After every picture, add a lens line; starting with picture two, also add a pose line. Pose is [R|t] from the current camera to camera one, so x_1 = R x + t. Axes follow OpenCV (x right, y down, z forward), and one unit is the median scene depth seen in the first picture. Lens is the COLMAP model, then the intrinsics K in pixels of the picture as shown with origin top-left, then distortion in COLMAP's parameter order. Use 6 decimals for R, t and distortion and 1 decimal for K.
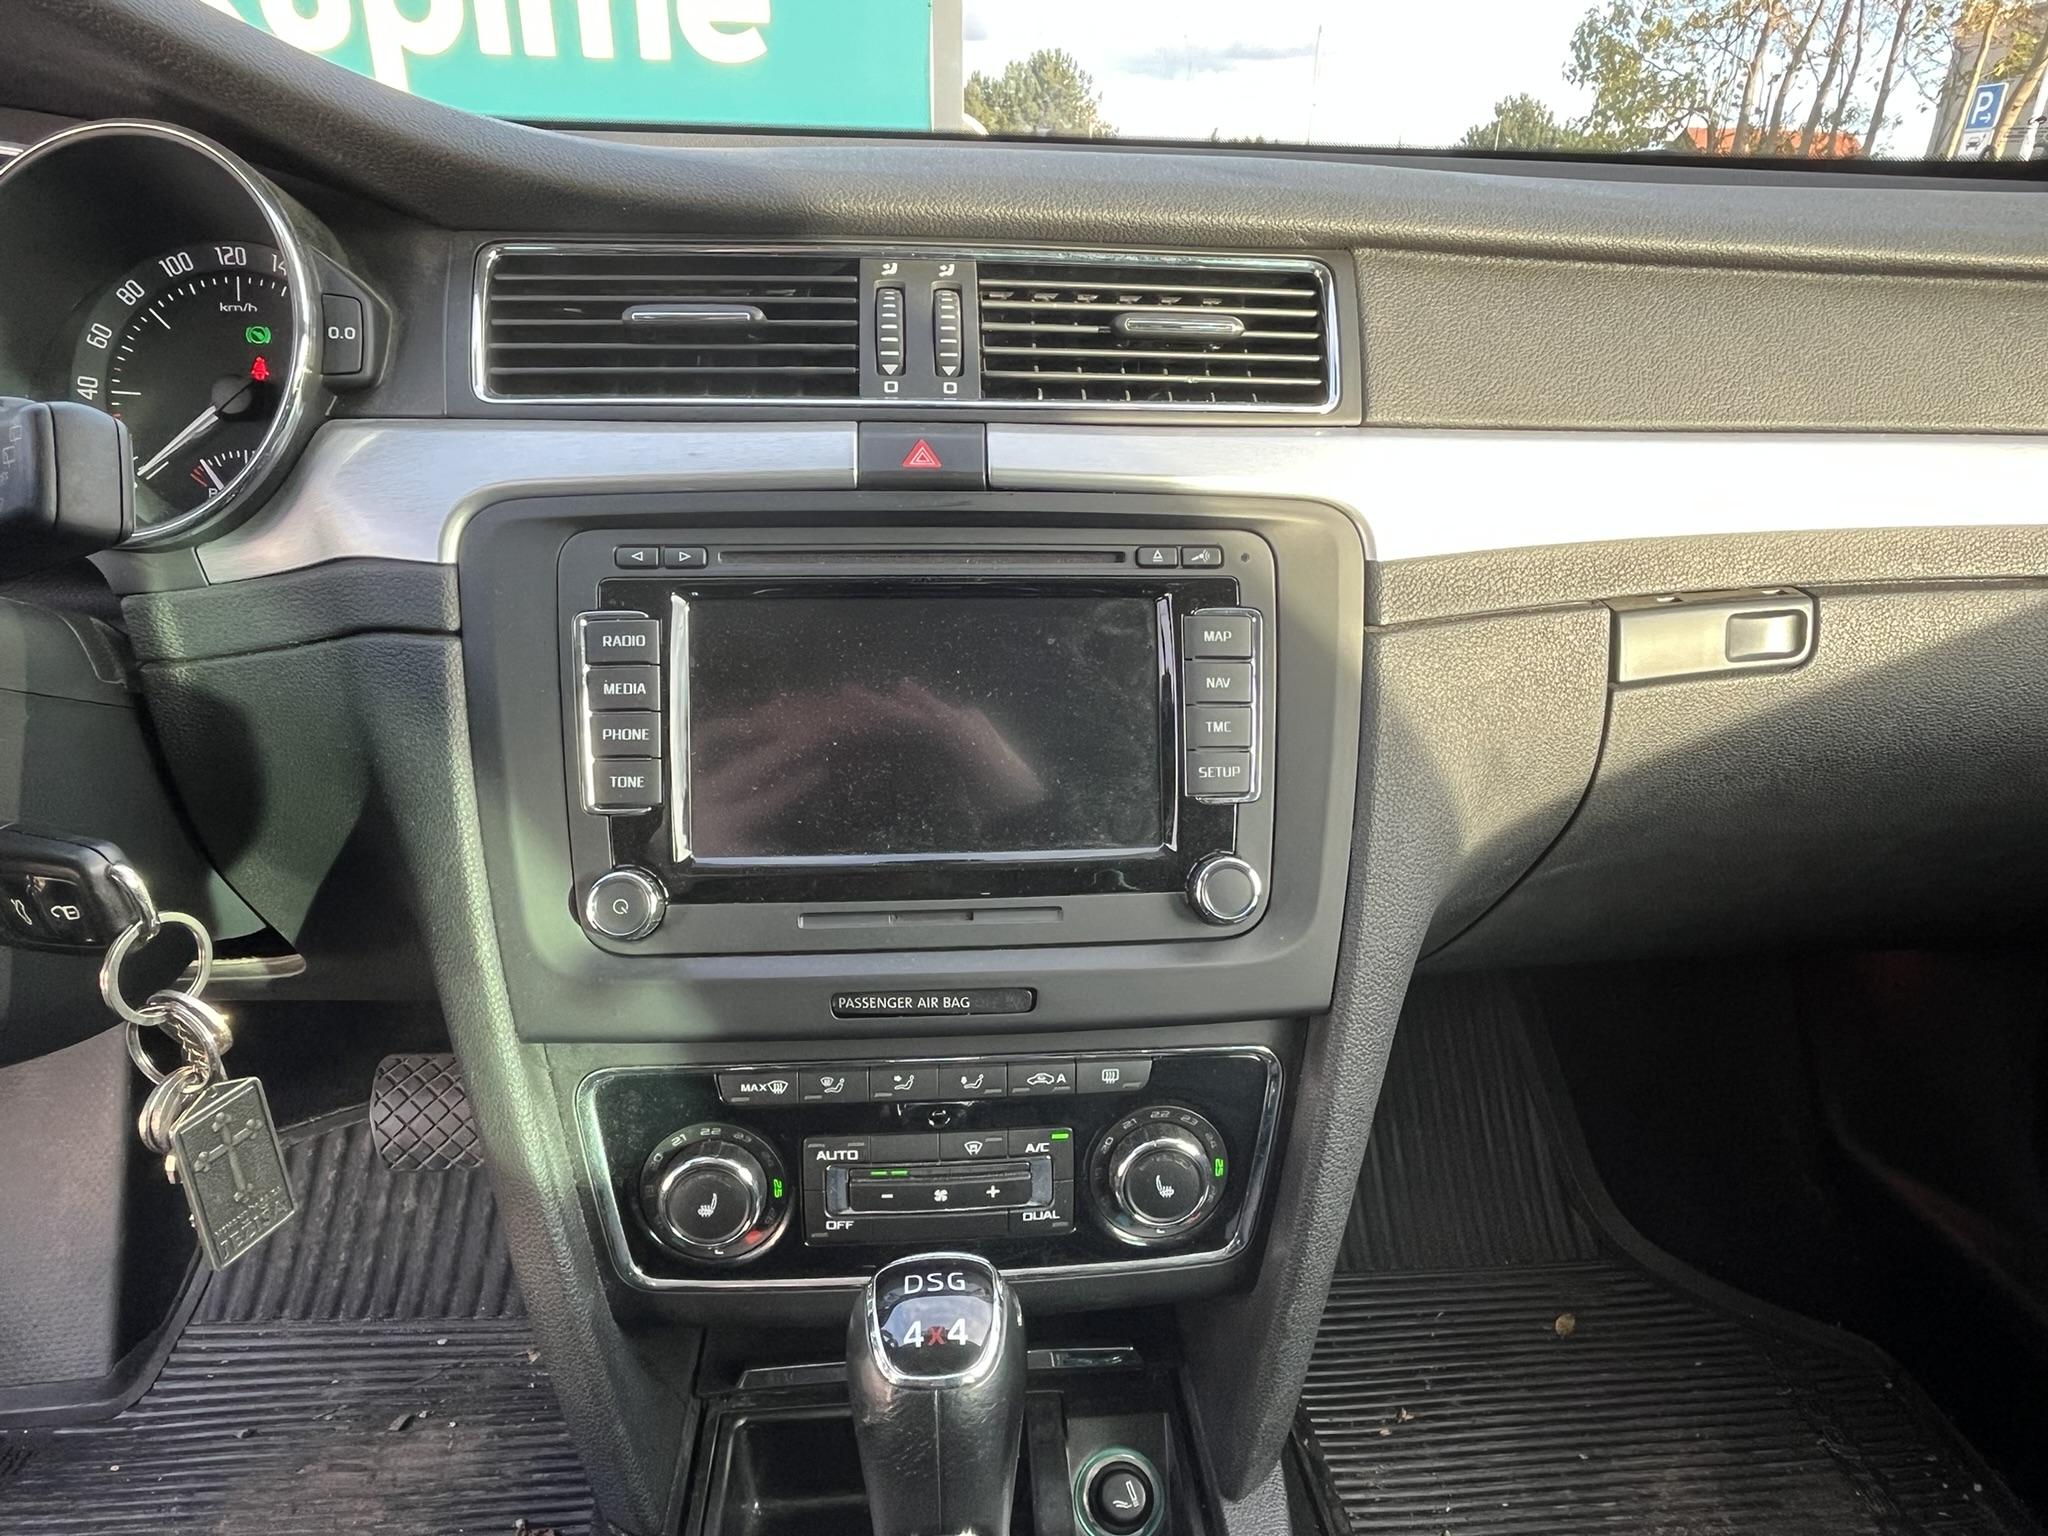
lens RADIAL K [[1293.7, 0, 1061.6], [0, 1293.7, 810.6], [0, 0, 1]] dist [0.000327, -0.005014]
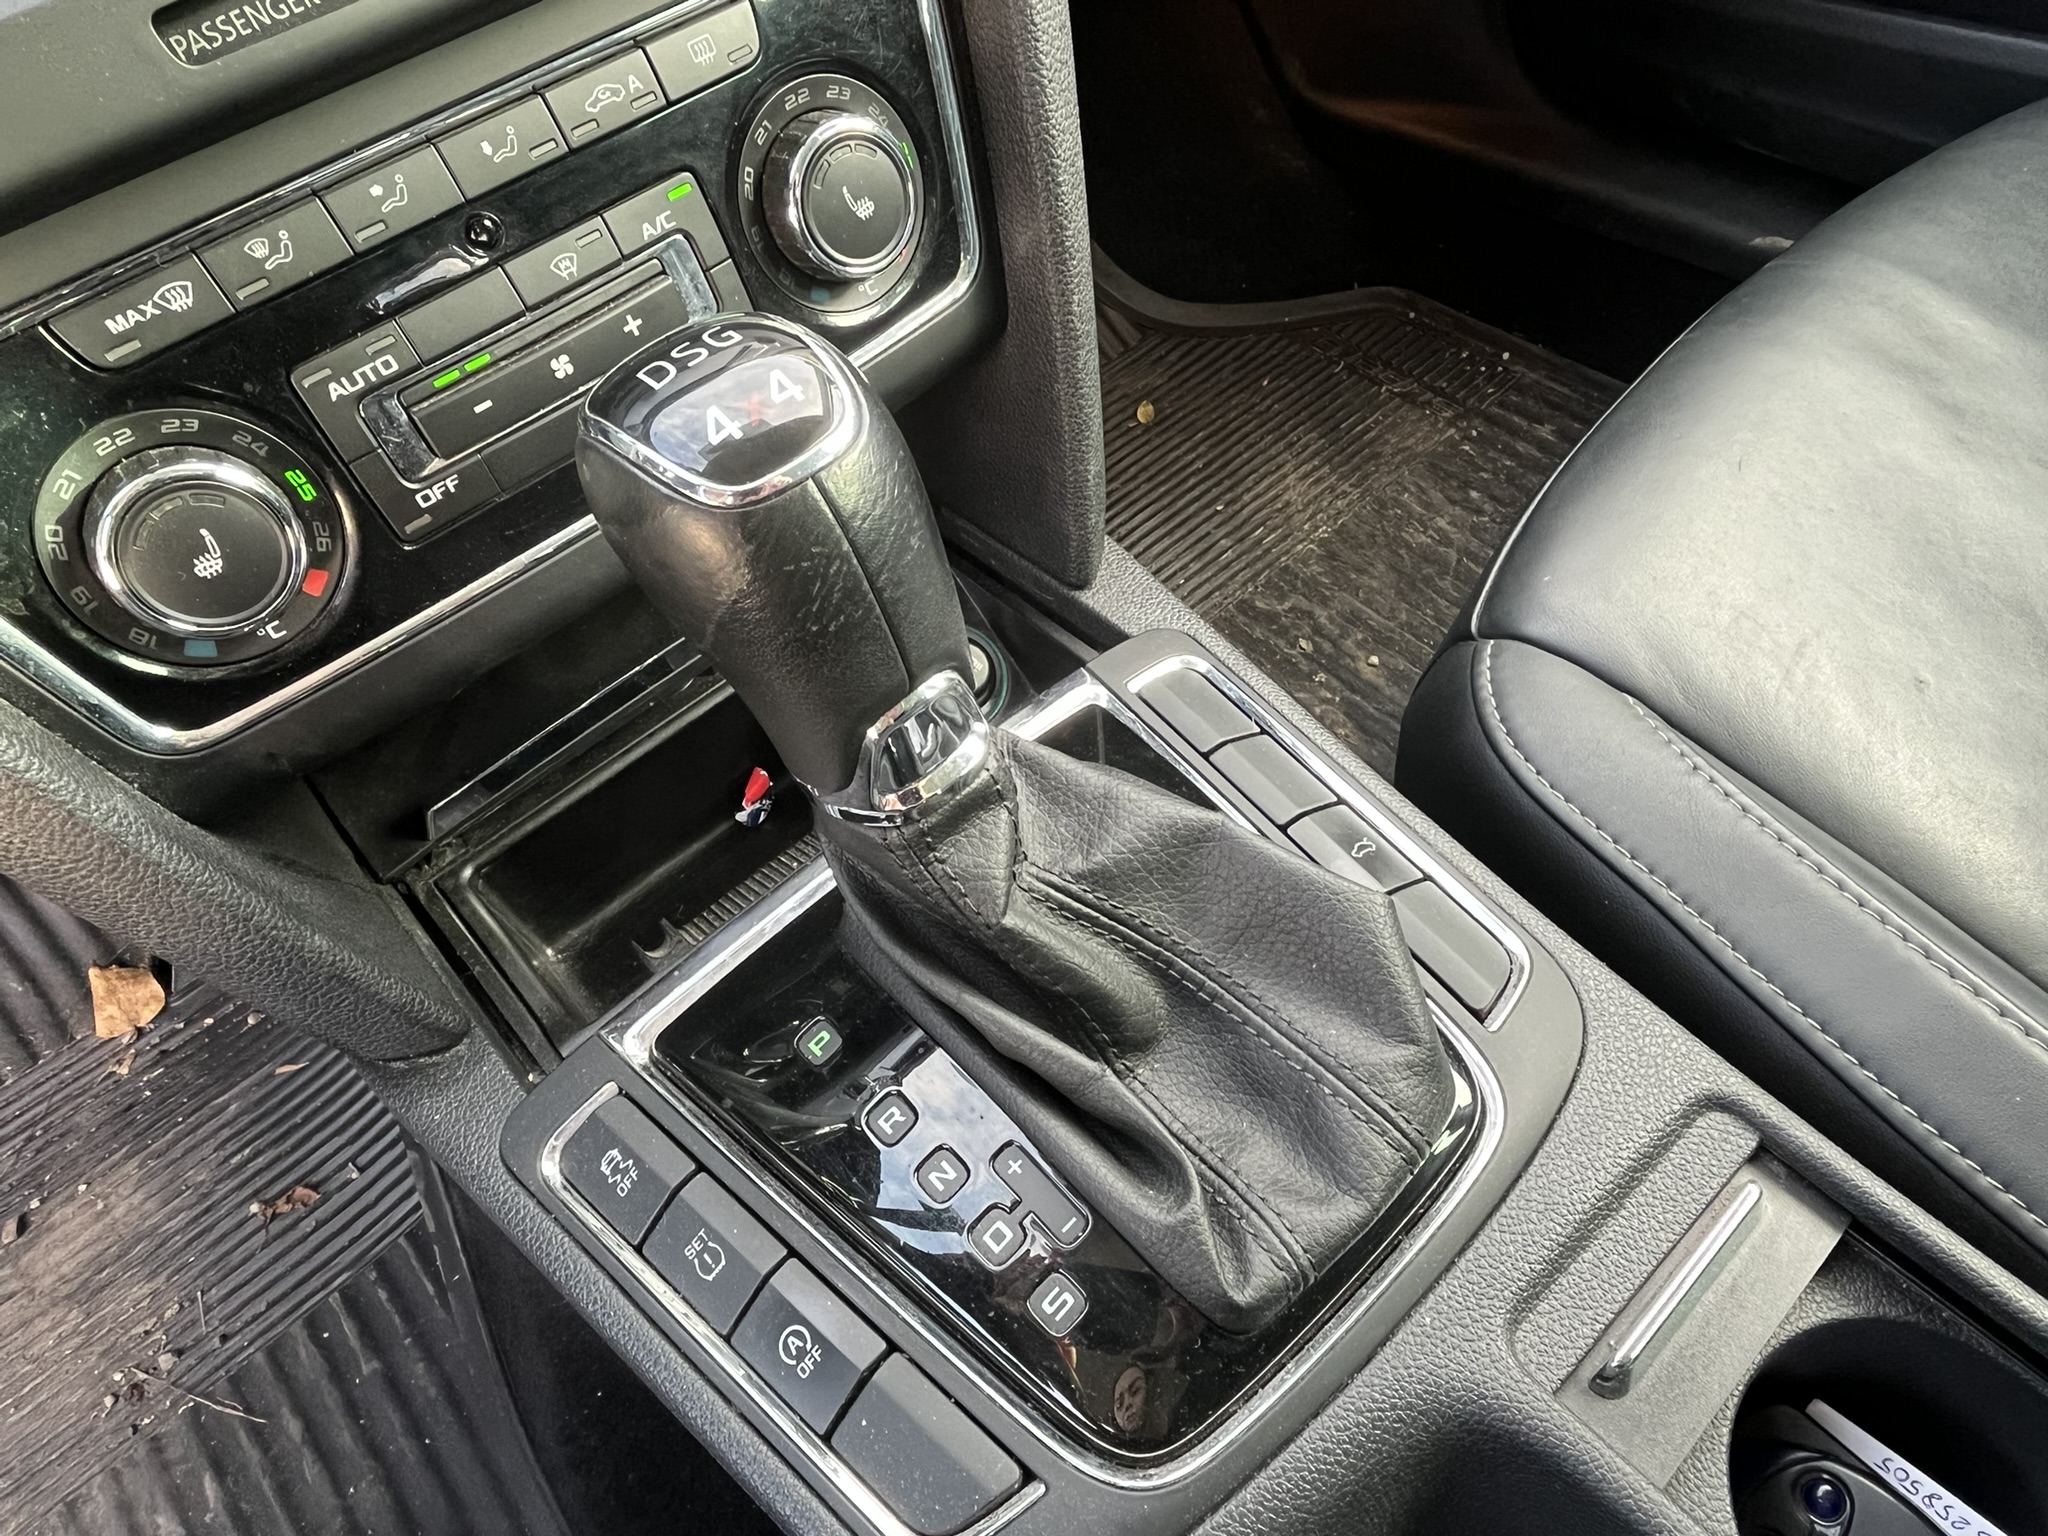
lens RADIAL K [[1293.7, 0, 1061.6], [0, 1293.7, 810.6], [0, 0, 1]] dist [0.000327, -0.005014]
pose [[0.792484, -0.547872, 0.267966, -0.185708], [0.362855, 0.776686, 0.514873, 0.232080], [-0.490210, -0.310796, 0.814309, 0.321721]]
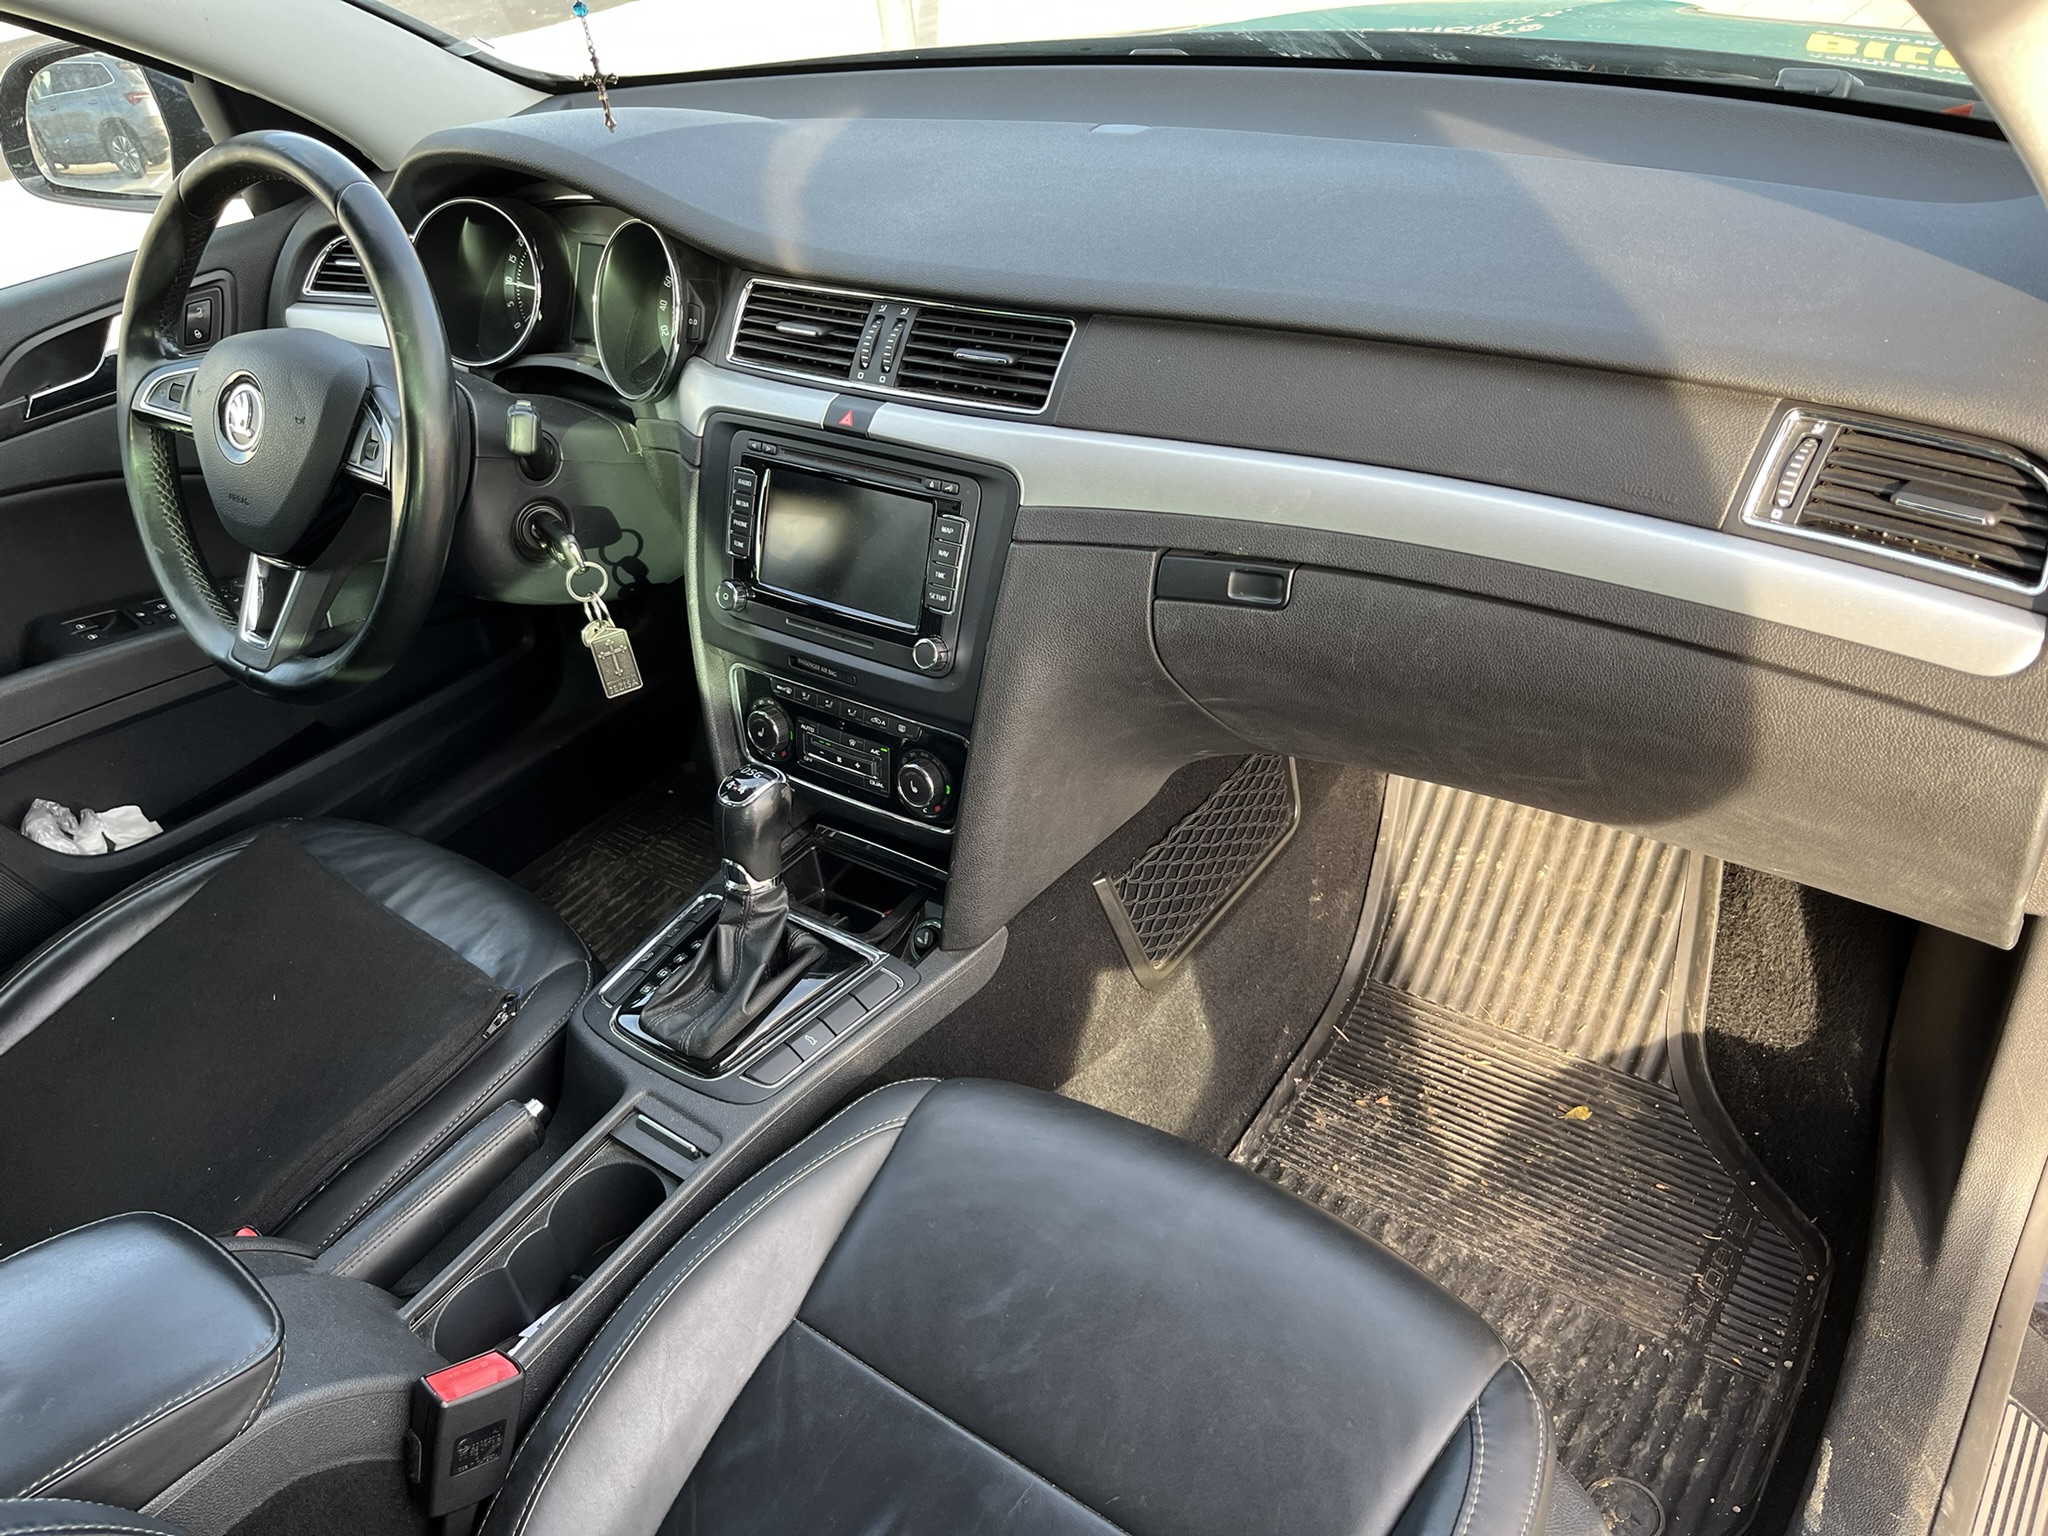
lens RADIAL K [[1536.7, 0, 1012.1], [0, 1536.7, 795.6], [0, 0, 1]] dist [0.064172, -0.078431]
pose [[0.729314, 0.302572, -0.613638, 1.720542], [-0.145768, 0.945021, 0.292724, -0.442671], [0.668471, -0.124039, 0.733322, -0.704248]]
